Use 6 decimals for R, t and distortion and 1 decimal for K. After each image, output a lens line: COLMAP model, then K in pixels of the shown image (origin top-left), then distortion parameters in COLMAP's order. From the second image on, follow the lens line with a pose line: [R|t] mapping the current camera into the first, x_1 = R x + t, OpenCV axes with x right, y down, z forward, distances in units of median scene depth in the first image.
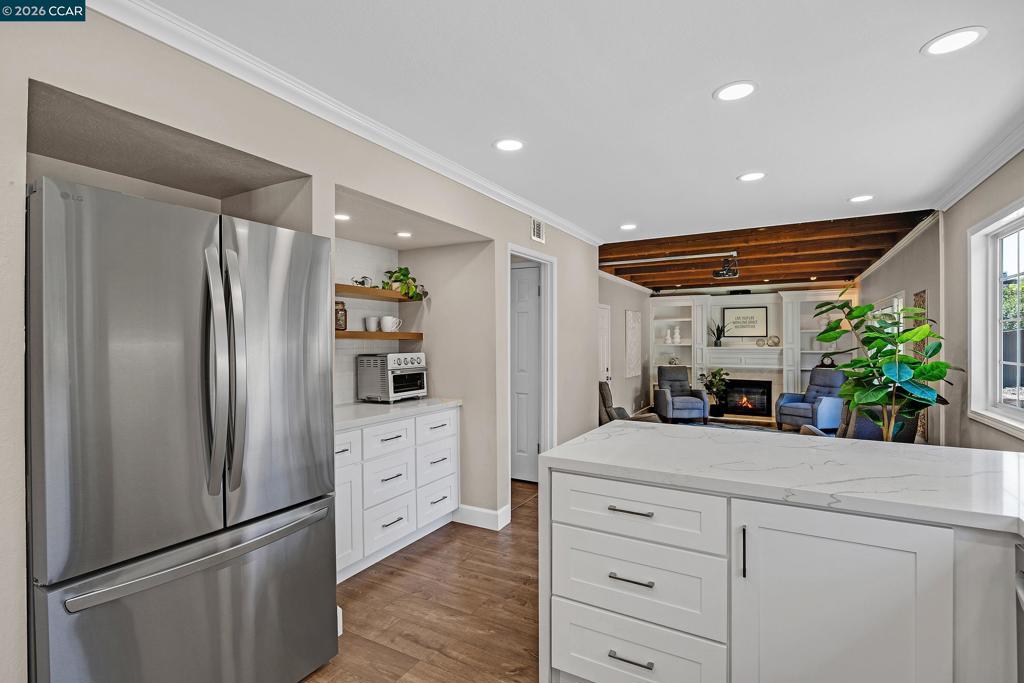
lens RADIAL K [[485.7, 0, 512.0], [0, 485.7, 341.5], [0, 0, 1]] dist [0.000101, -0.000012]
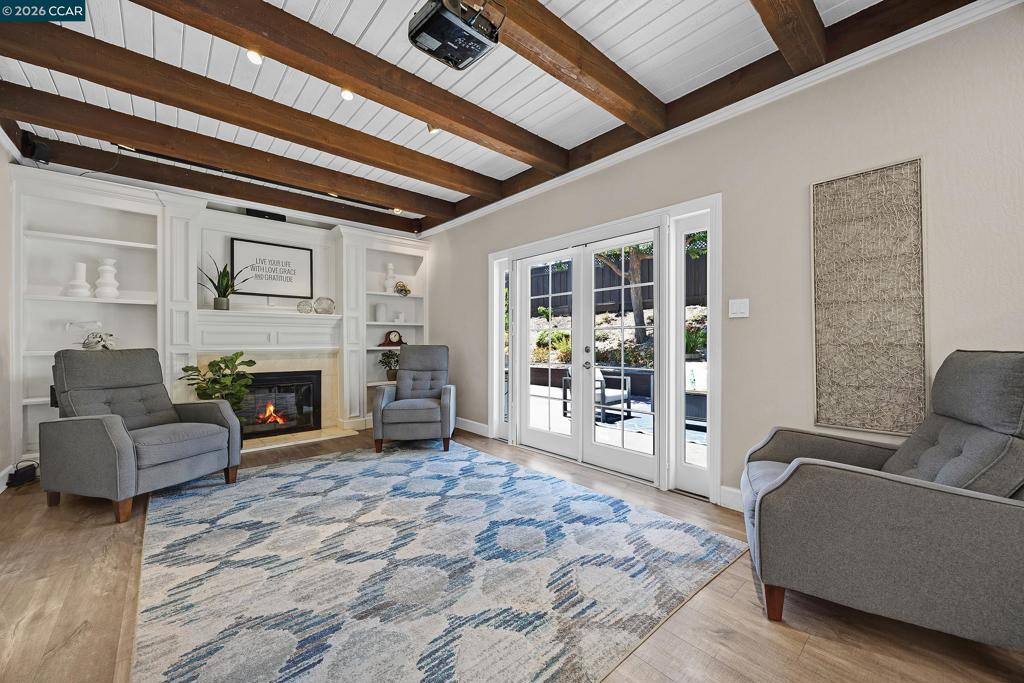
lens RADIAL K [[391.3, 0, 514.5], [0, 391.3, 339.7], [0, 0, 1]] dist [-0.000562, 0.000078]
pose [[0.314749, 0.004443, 0.949164, 0.136746], [-0.001759, 0.999990, -0.004097, 0.043083], [-0.949173, -0.000380, 0.314754, 0.596150]]
